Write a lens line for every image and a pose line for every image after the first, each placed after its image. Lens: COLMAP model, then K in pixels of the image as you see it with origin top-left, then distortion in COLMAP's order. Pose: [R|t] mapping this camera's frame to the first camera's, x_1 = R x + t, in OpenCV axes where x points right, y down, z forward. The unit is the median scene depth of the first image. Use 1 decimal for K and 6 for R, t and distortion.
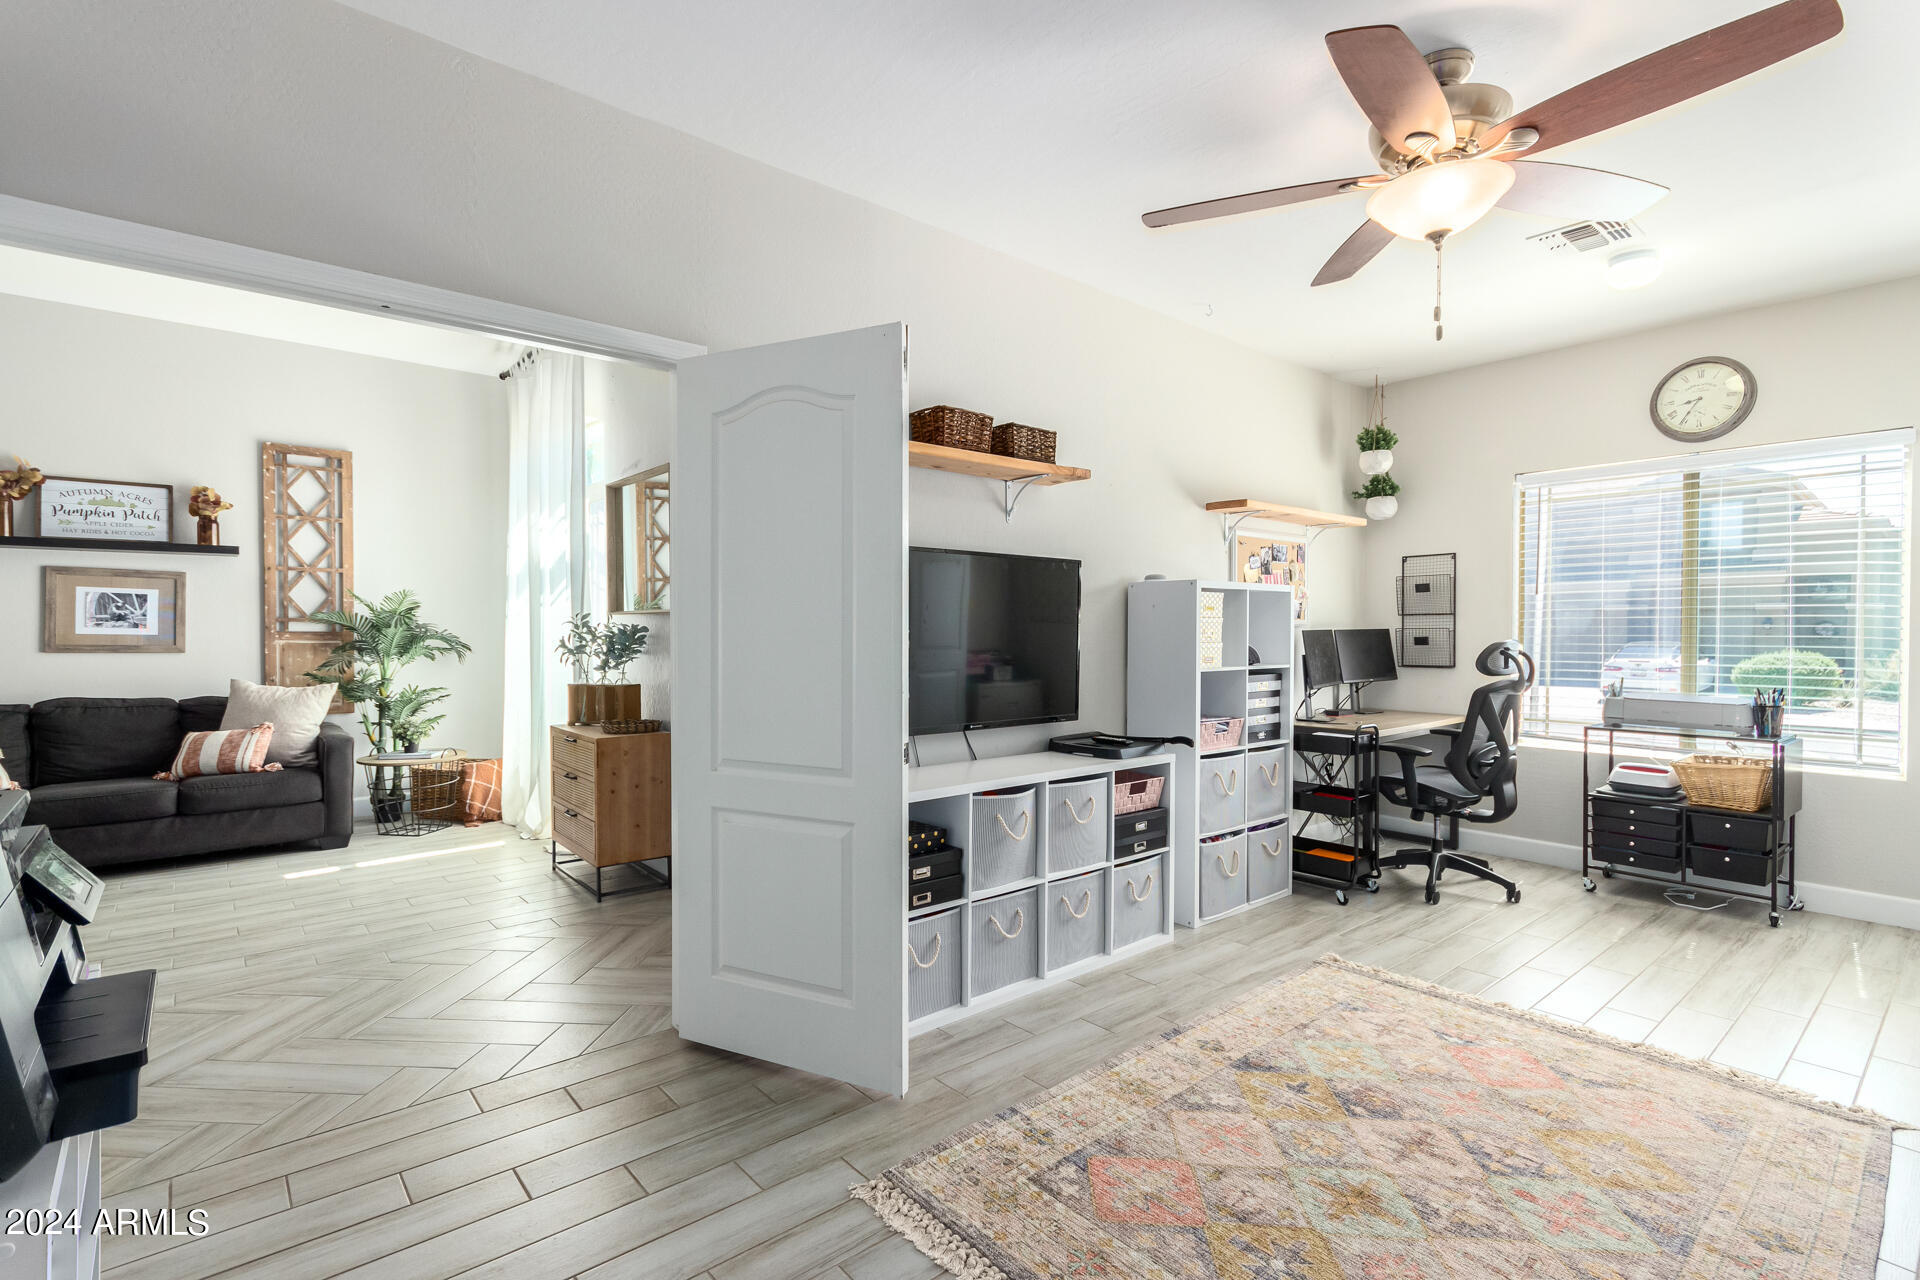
lens RADIAL K [[886.5, 0, 977.4], [0, 886.5, 641.3], [0, 0, 1]] dist [0.002649, 0.001862]
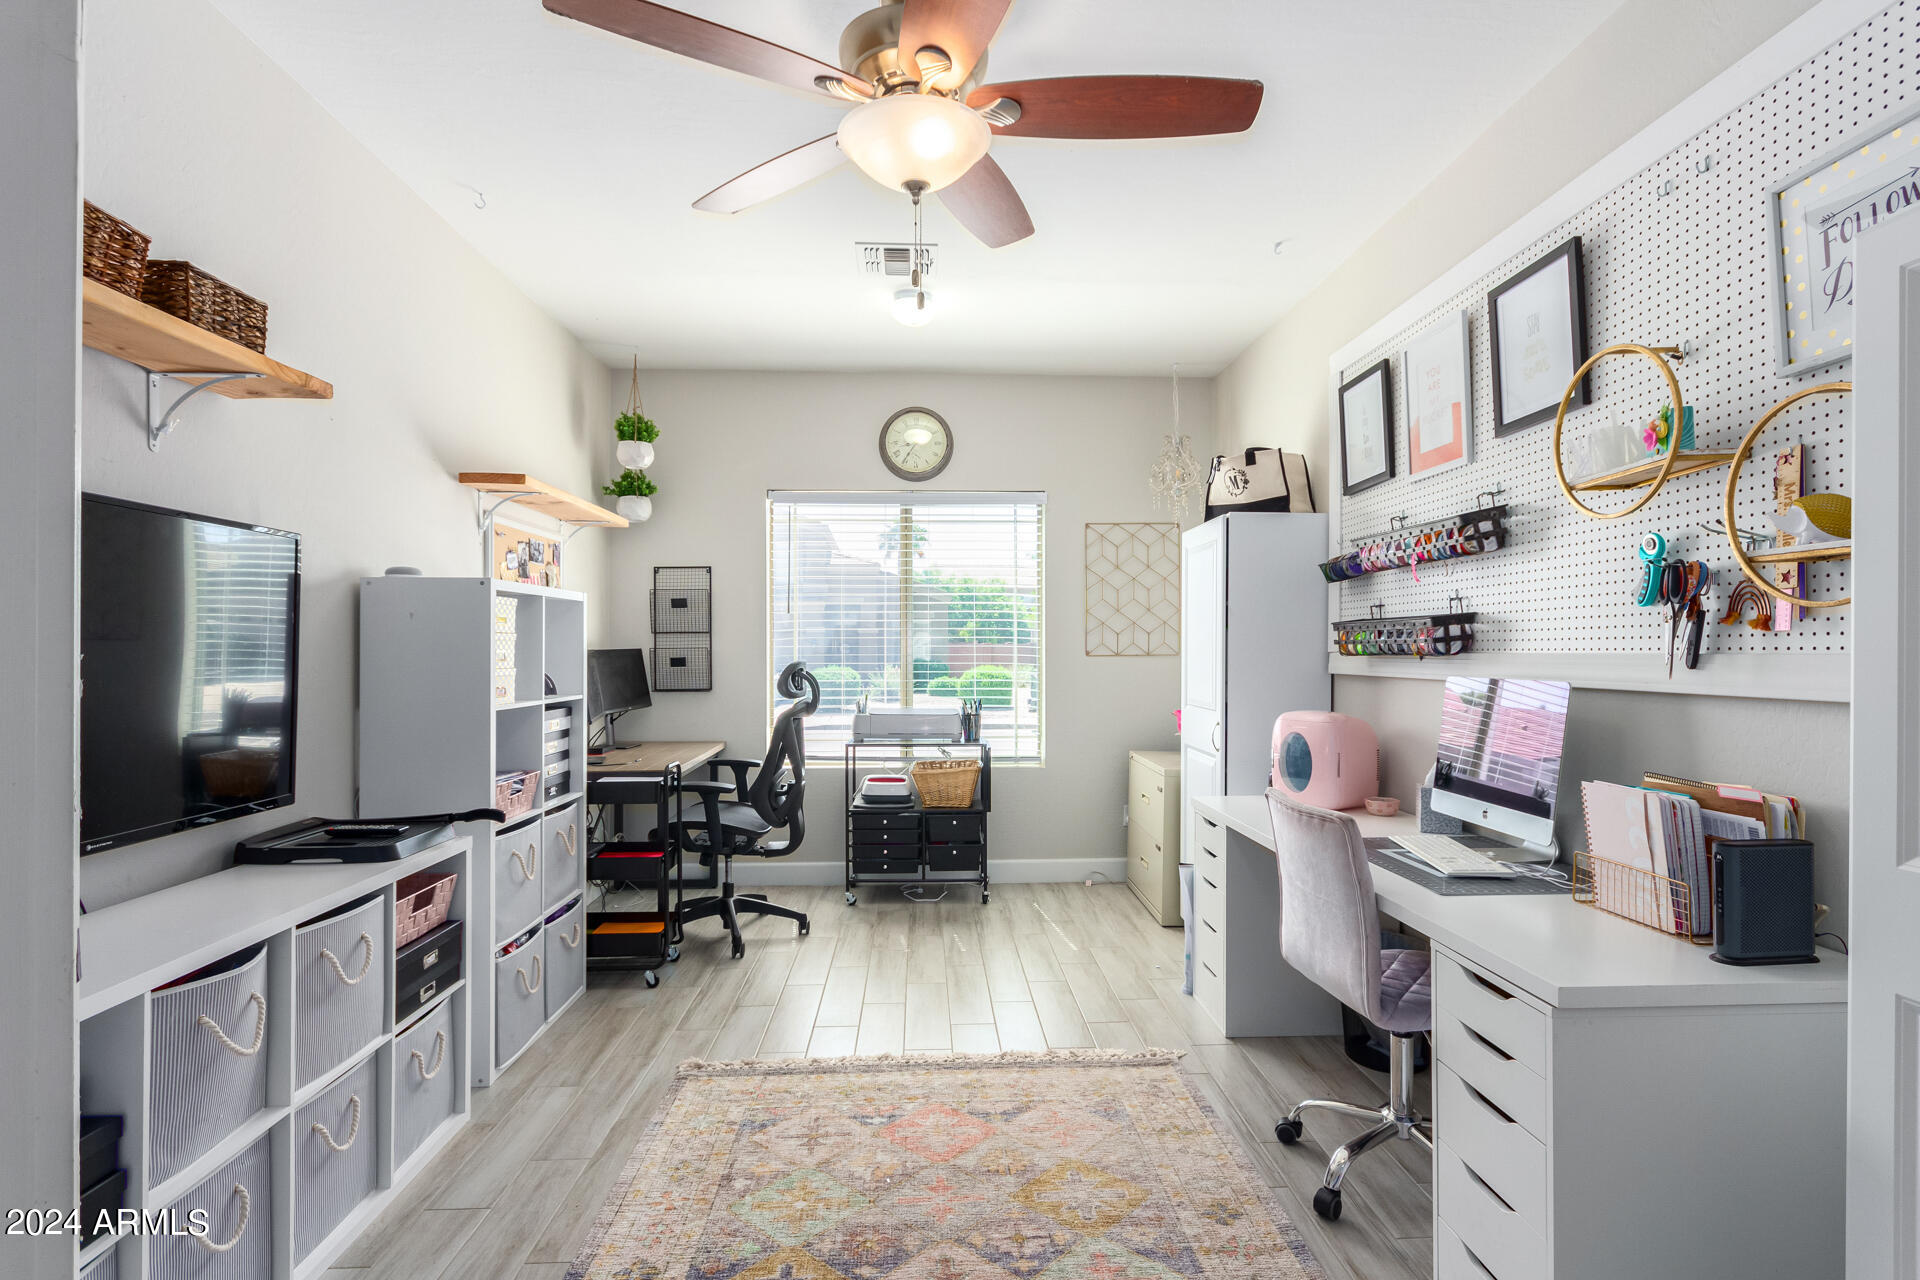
lens RADIAL K [[951.0, 0, 963.9], [0, 951.0, 643.6], [0, 0, 1]] dist [0.004305, -0.001650]
pose [[0.625175, 0.003084, 0.780479, -0.104975], [0.011954, 0.999837, -0.013525, -0.003782], [-0.780393, 0.017785, 0.625036, 0.256724]]
